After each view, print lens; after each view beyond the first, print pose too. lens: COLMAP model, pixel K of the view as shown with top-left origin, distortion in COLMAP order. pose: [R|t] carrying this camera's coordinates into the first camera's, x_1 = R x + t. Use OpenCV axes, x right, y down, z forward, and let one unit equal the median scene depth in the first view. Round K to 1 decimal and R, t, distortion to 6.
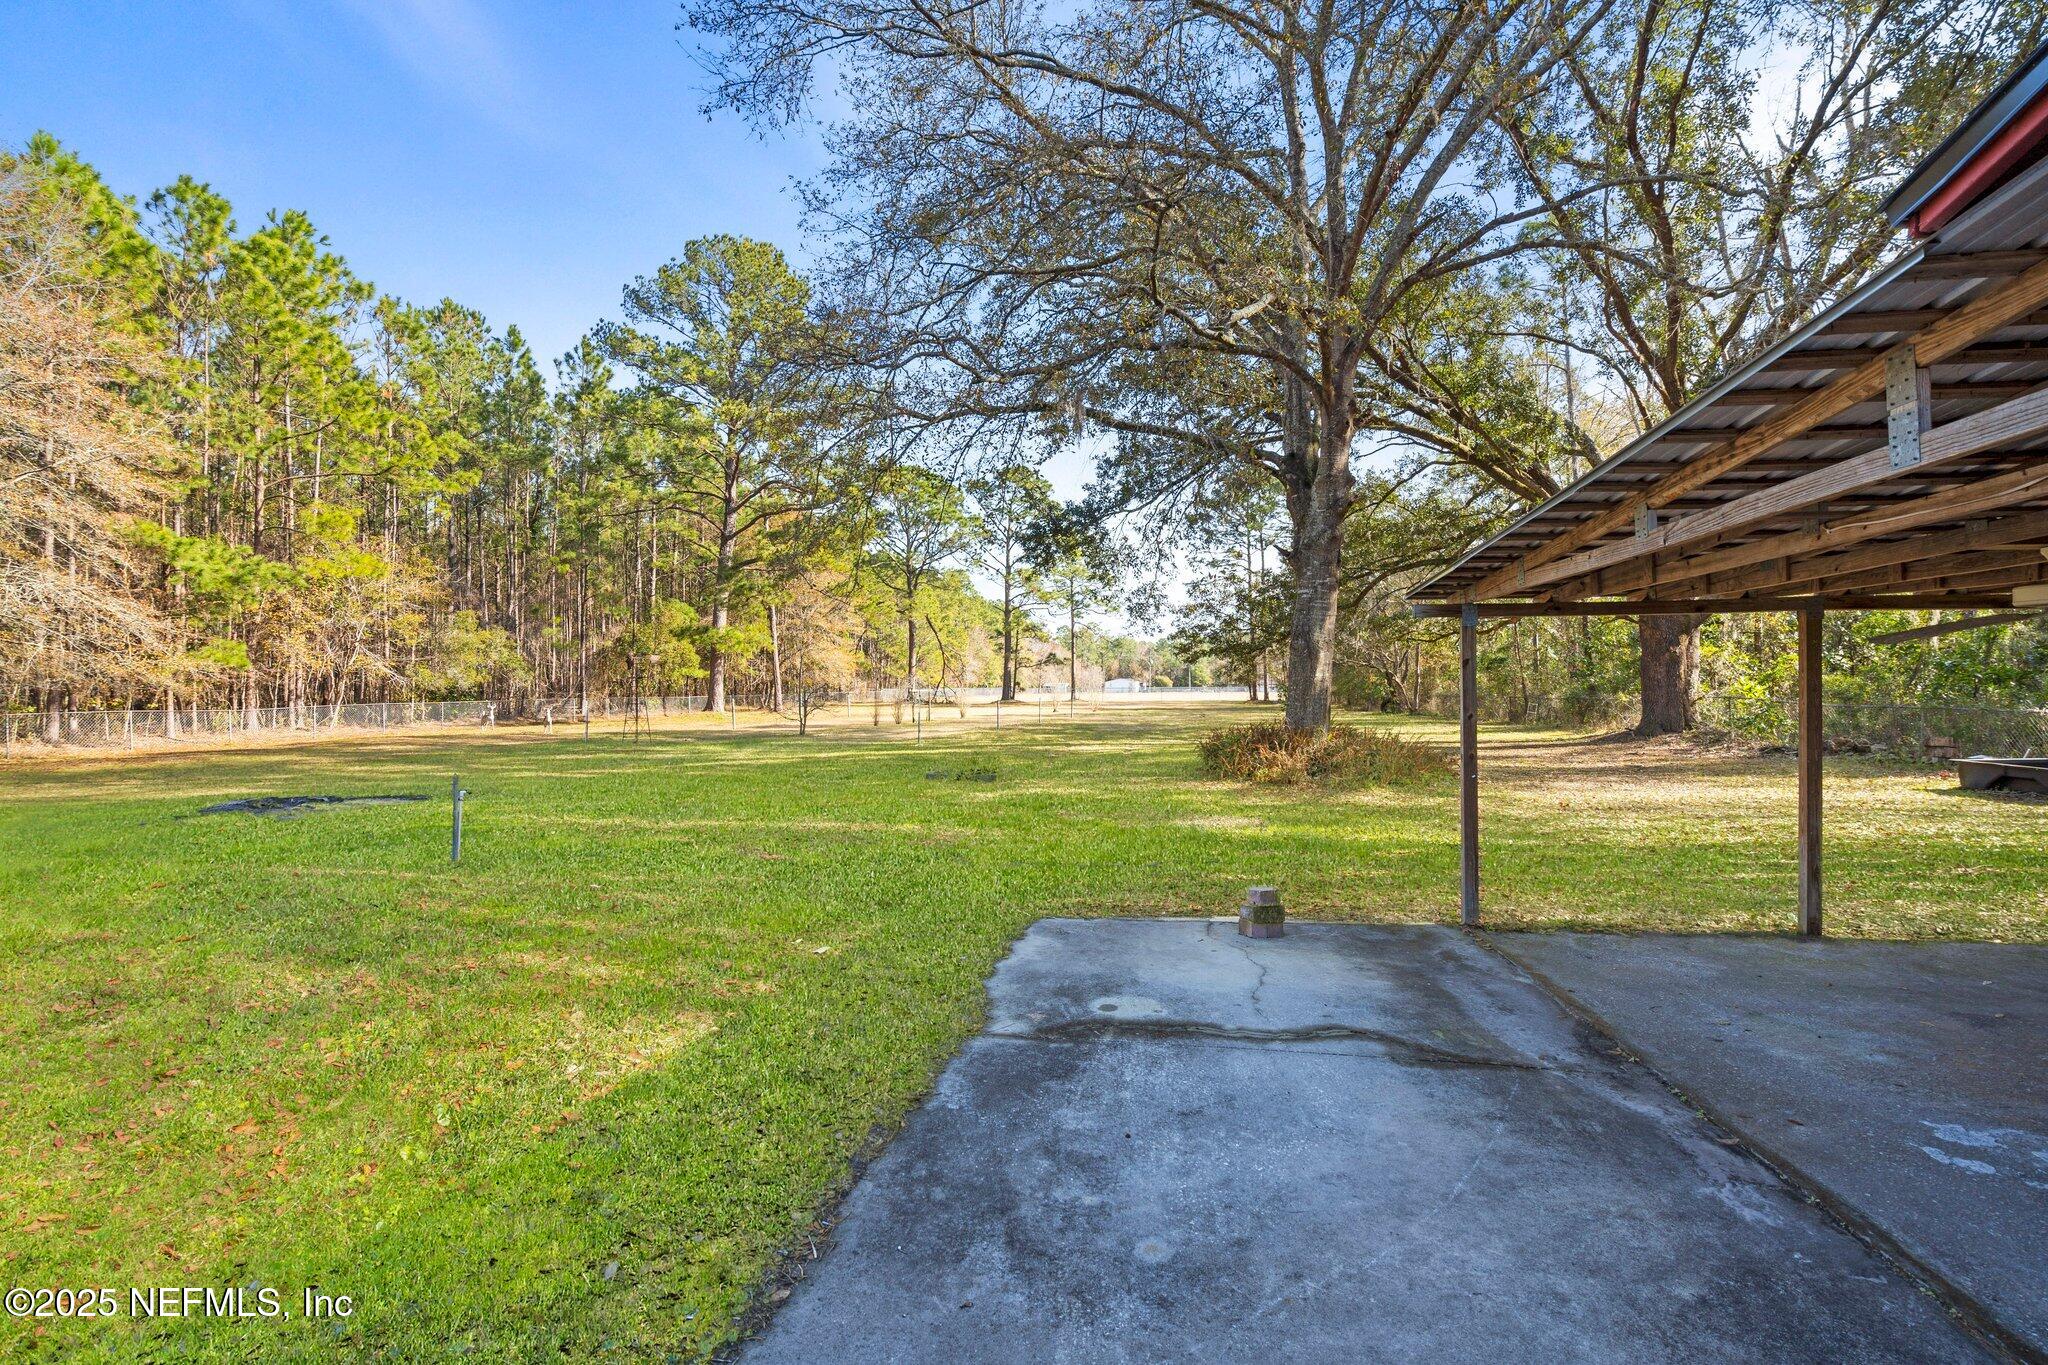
lens RADIAL K [[932.0, 0, 1018.6], [0, 932.0, 675.4], [0, 0, 1]] dist [0.003066, 0.000893]
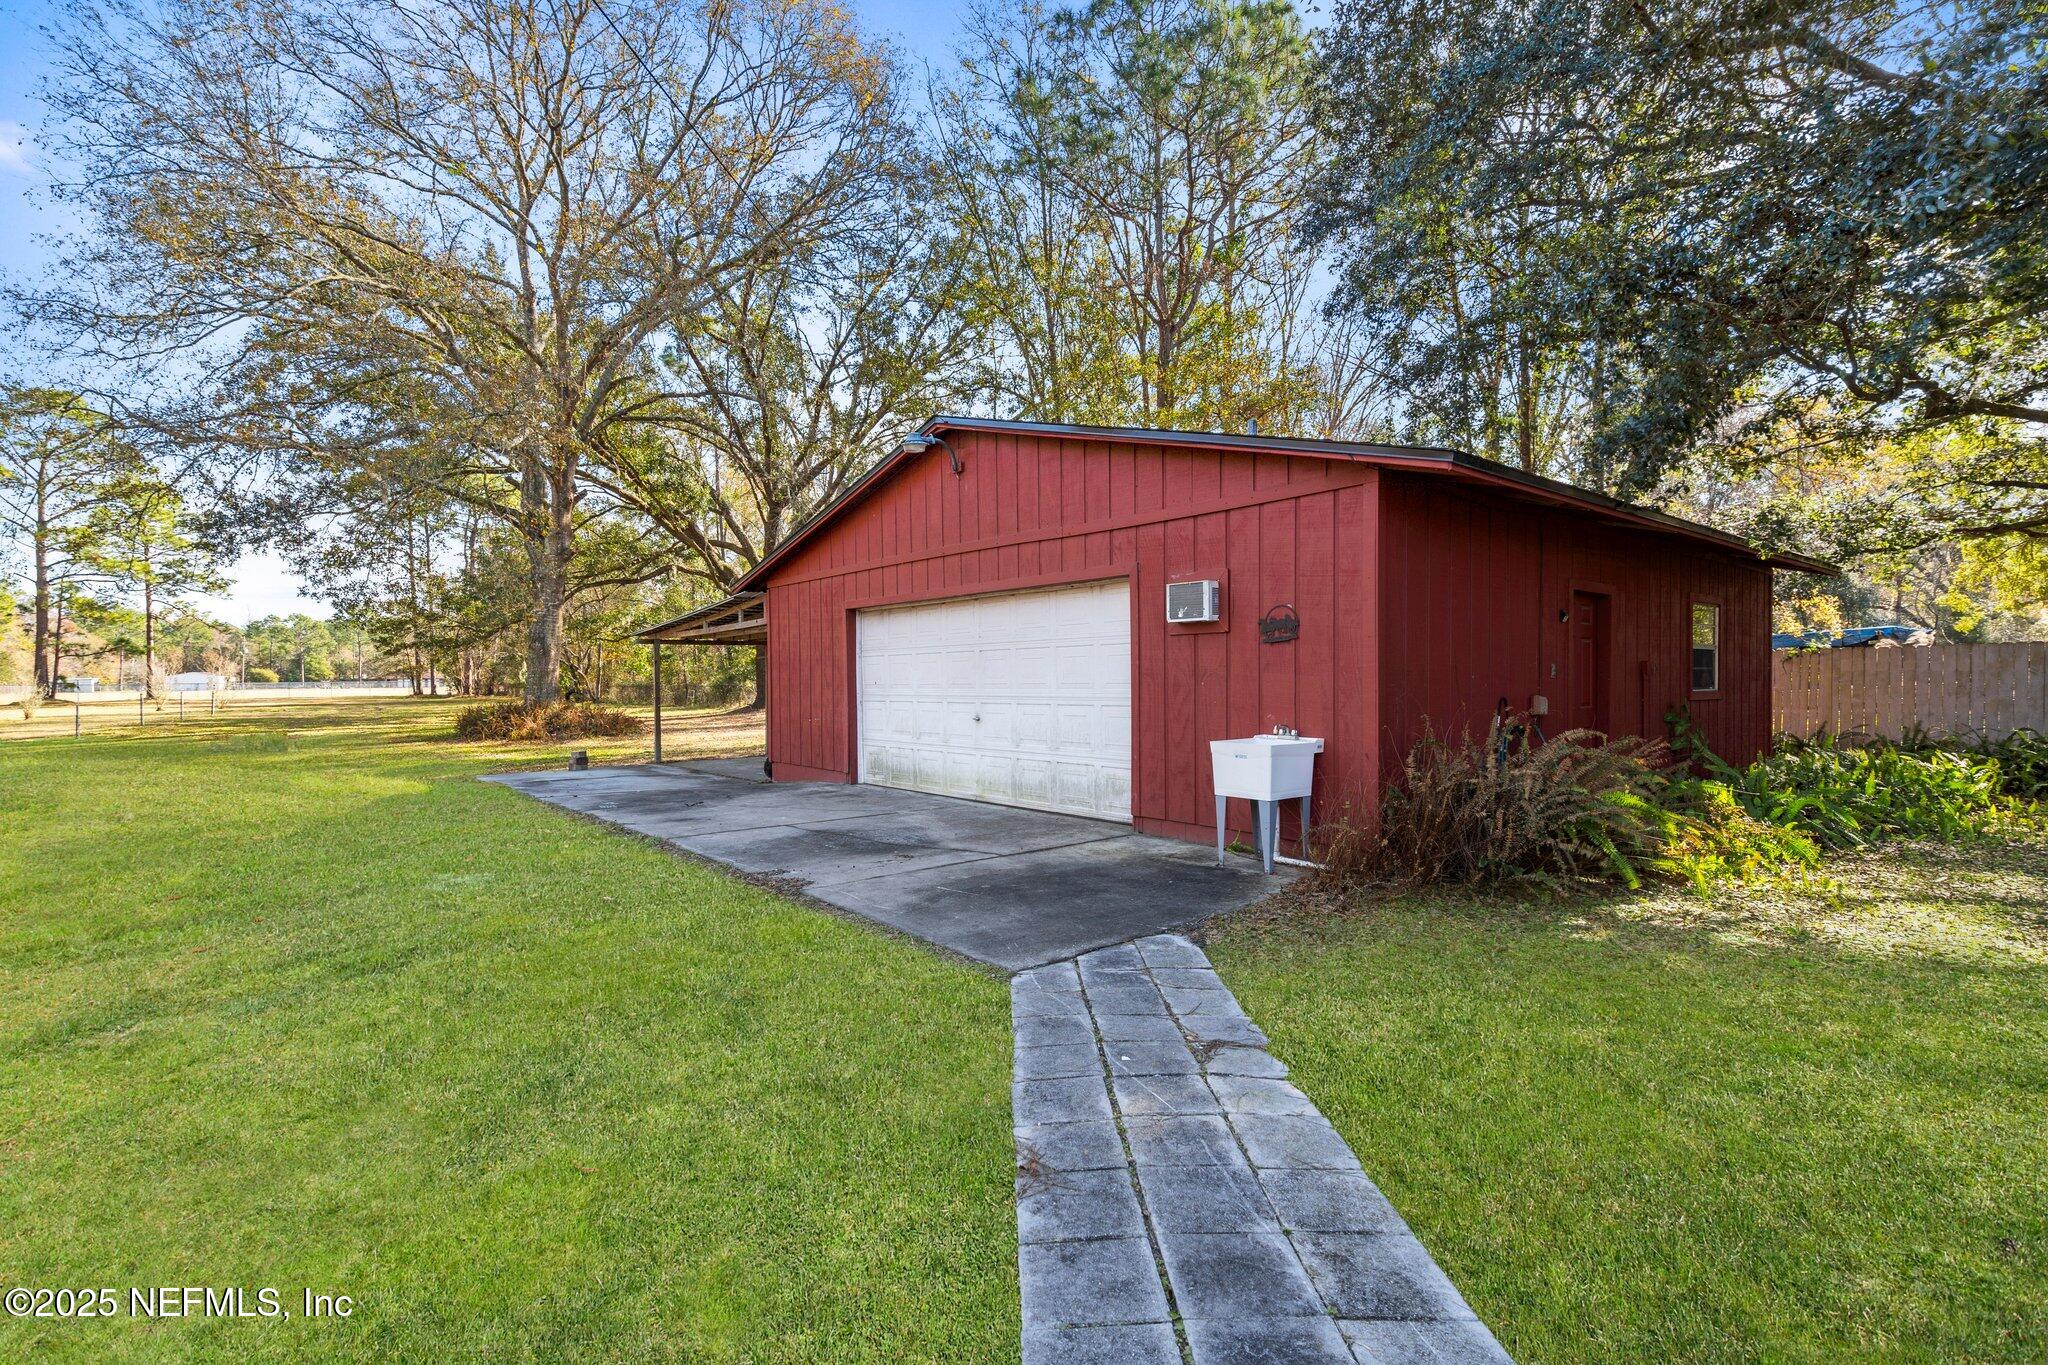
lens RADIAL K [[932.0, 0, 1018.6], [0, 932.0, 675.4], [0, 0, 1]] dist [0.003066, 0.000893]
pose [[0.669918, -0.003169, 0.742428, -0.144362], [-0.001990, 0.999980, 0.006064, 0.001055], [-0.742432, -0.005540, 0.669898, -0.280499]]
